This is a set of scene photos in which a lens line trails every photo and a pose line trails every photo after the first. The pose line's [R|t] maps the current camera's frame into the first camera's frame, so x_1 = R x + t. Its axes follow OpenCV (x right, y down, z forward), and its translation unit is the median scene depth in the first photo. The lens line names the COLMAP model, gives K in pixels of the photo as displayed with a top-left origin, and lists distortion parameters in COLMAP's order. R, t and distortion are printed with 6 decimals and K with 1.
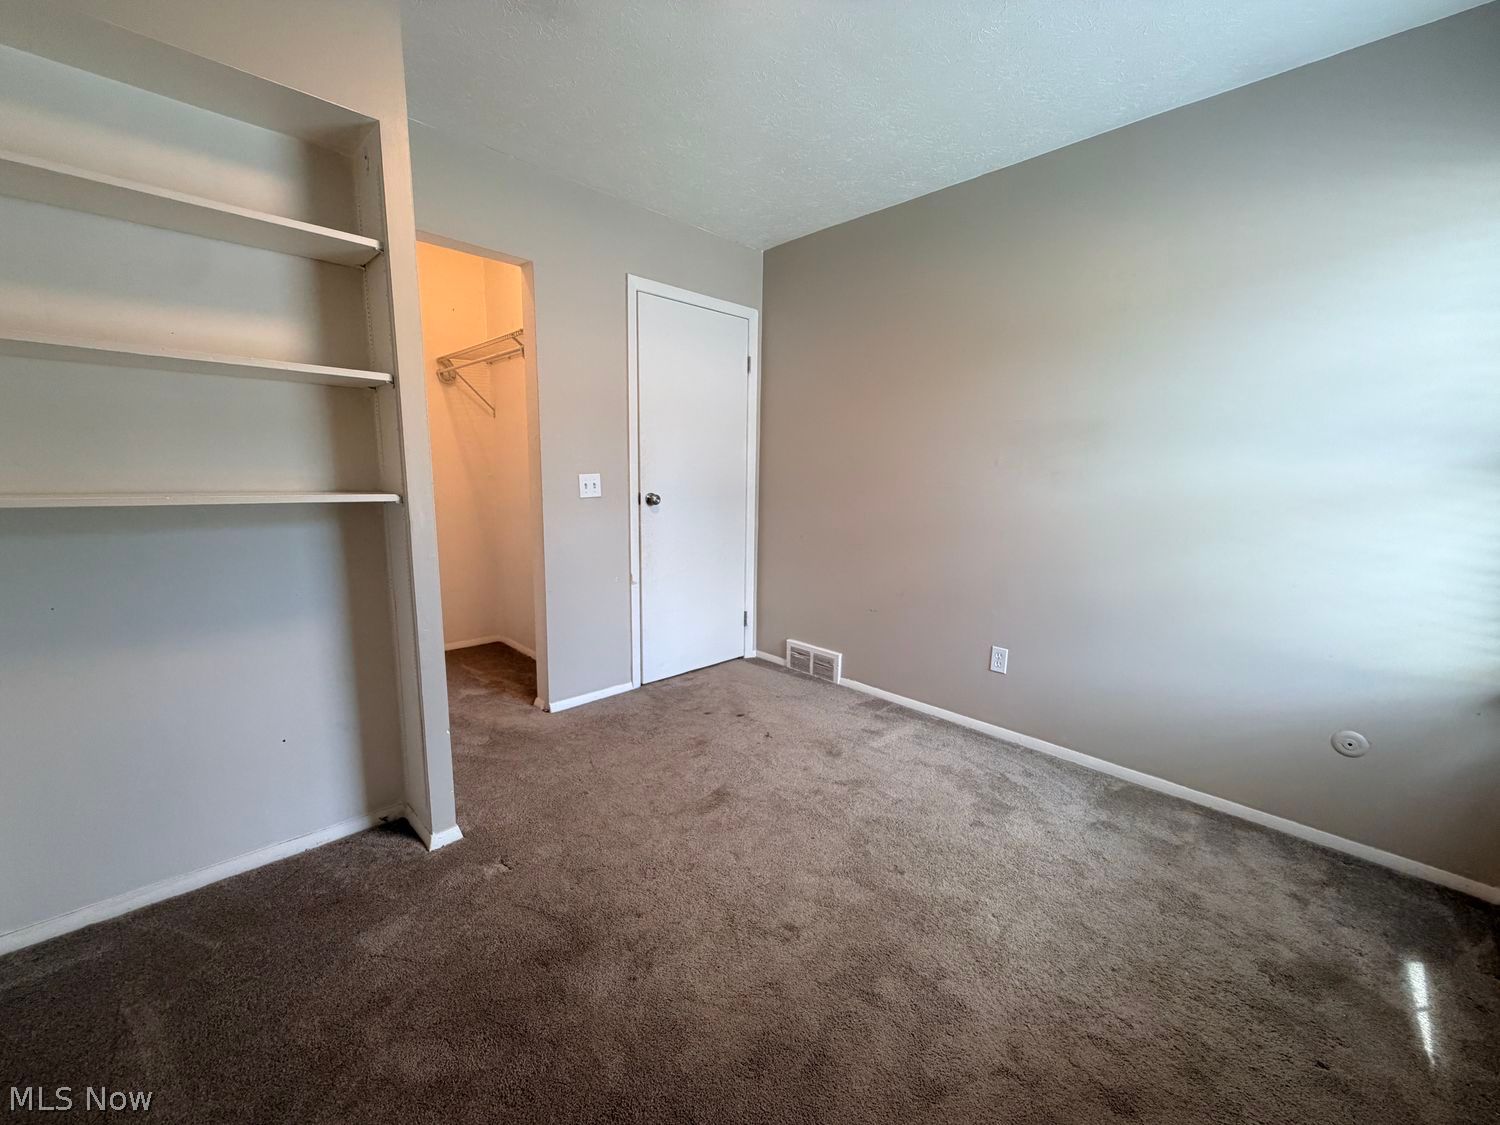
lens RADIAL K [[595.7, 0, 747.0], [0, 595.7, 561.4], [0, 0, 1]] dist [0.001271, -0.001282]
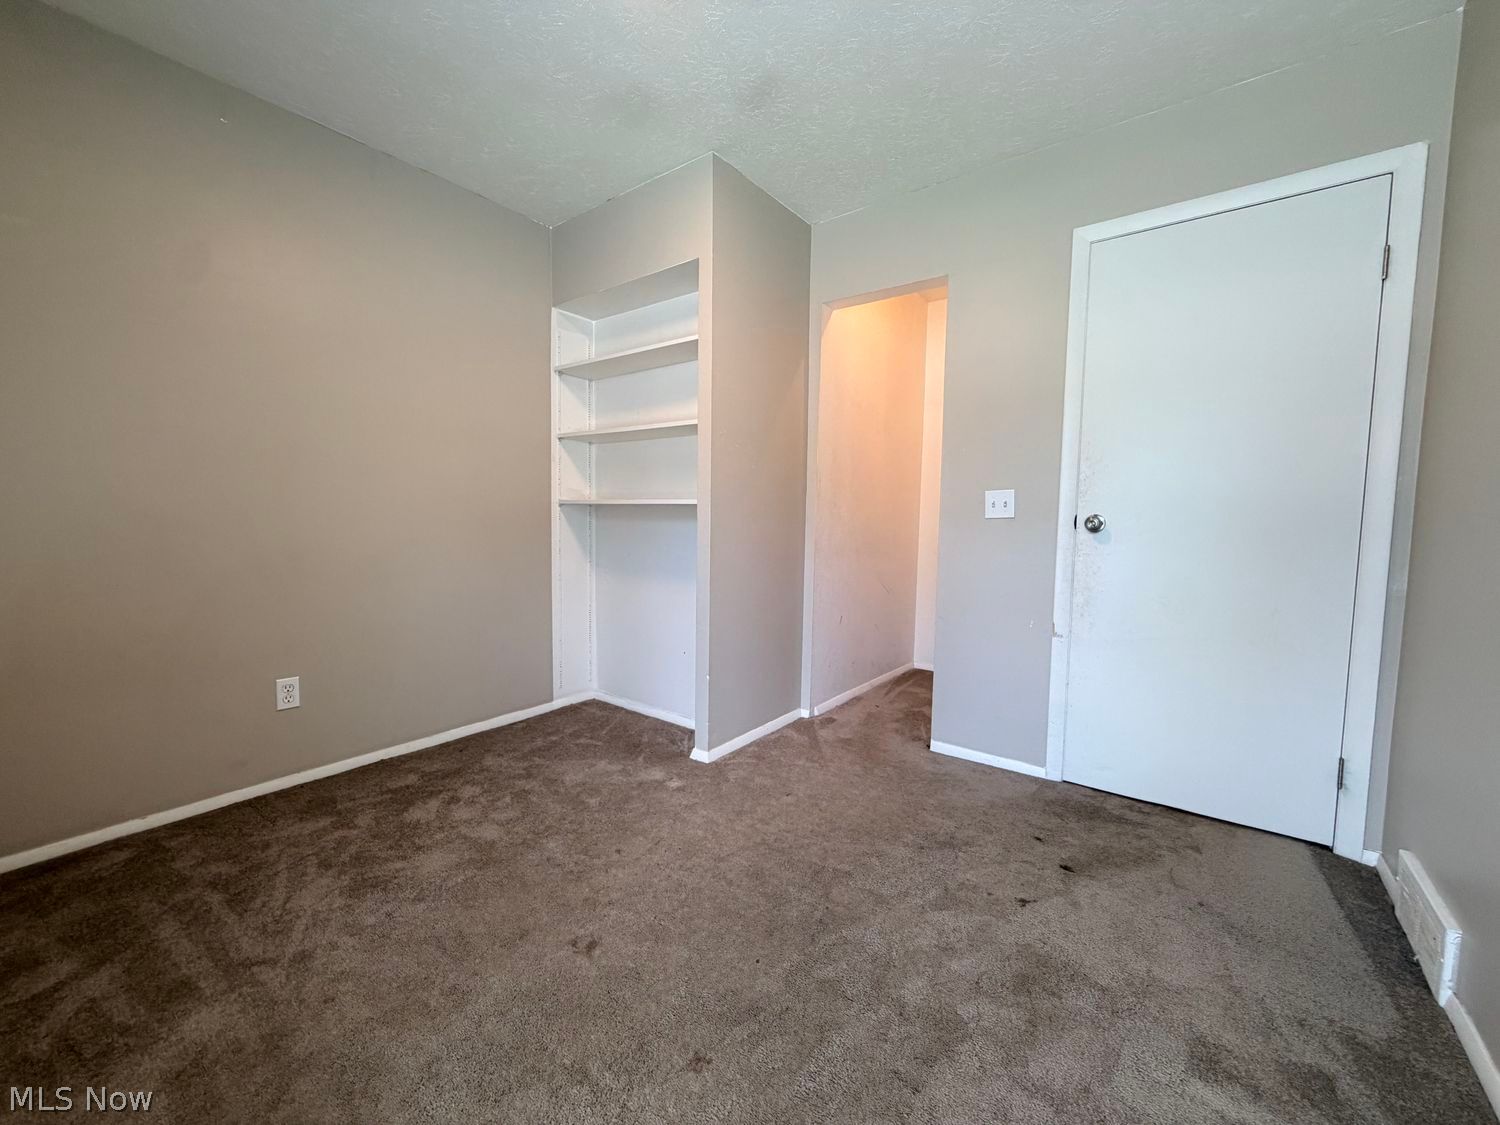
lens RADIAL K [[595.7, 0, 746.6], [0, 595.7, 563.0], [0, 0, 1]] dist [0.001271, -0.001282]
pose [[0.146579, 0.059600, -0.987402, 0.488705], [-0.162033, 0.986148, 0.035471, -0.016418], [0.975838, 0.154792, 0.154206, 0.503494]]
